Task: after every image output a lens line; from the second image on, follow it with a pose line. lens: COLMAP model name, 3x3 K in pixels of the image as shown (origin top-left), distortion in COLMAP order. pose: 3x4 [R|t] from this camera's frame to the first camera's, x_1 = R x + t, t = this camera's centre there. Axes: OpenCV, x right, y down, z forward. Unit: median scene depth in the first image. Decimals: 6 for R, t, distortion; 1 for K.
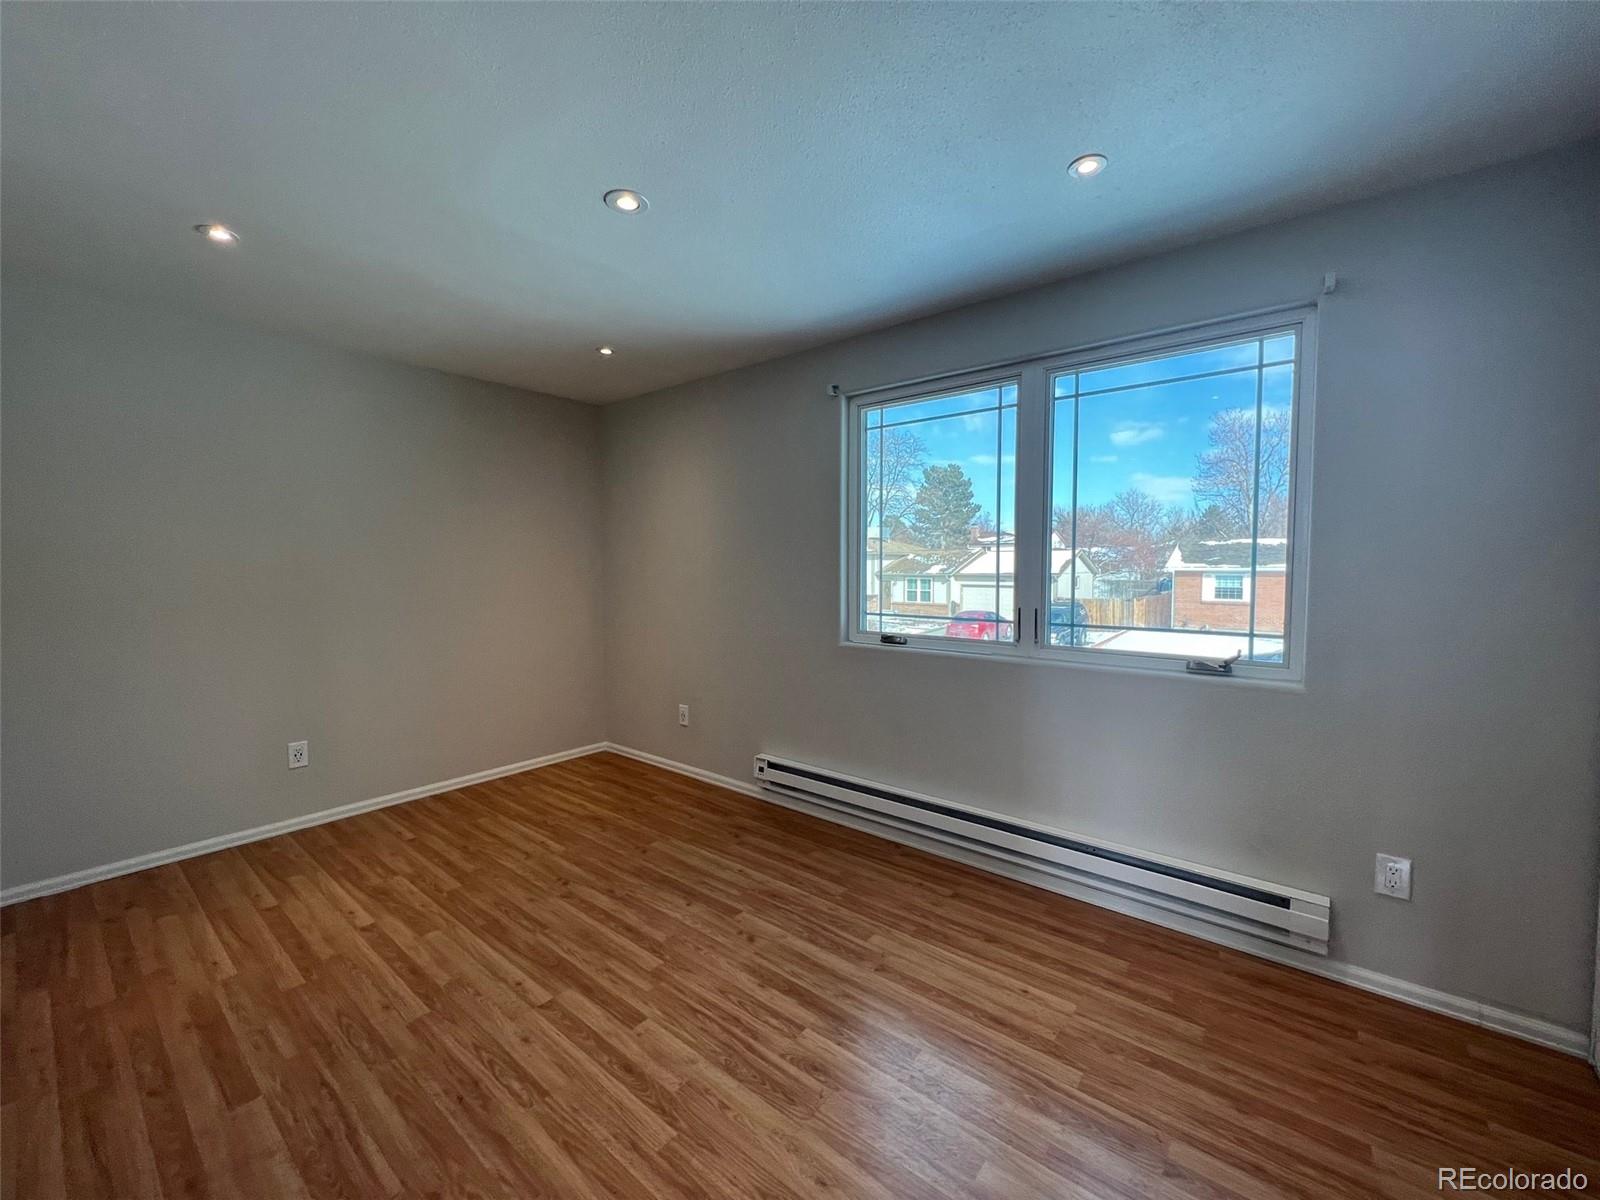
lens RADIAL K [[638.8, 0, 794.2], [0, 638.8, 599.2], [0, 0, 1]] dist [0.000580, 0.000318]
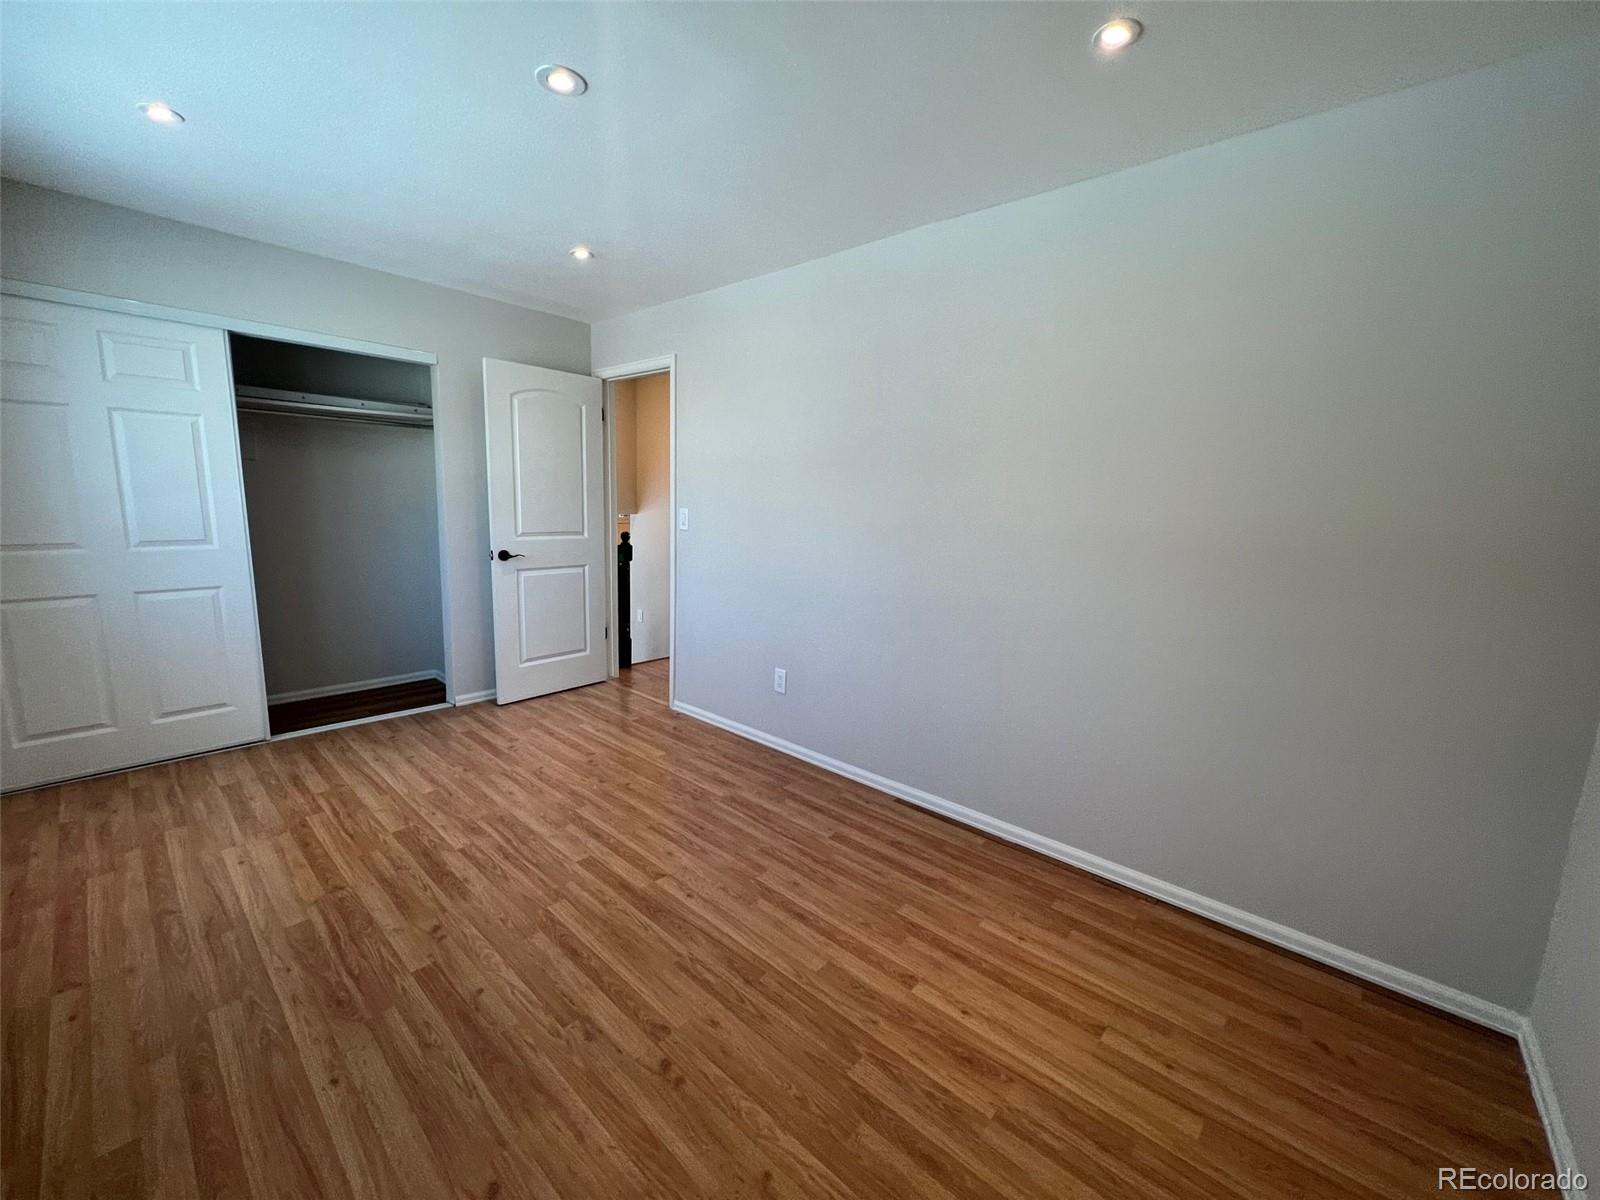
lens RADIAL K [[638.8, 0, 794.2], [0, 638.8, 599.2], [0, 0, 1]] dist [0.000580, 0.000318]
pose [[-0.998324, -0.038292, 0.043391, -0.601988], [-0.028459, 0.977708, 0.208031, -0.095389], [-0.050390, 0.206448, -0.977159, 1.832704]]
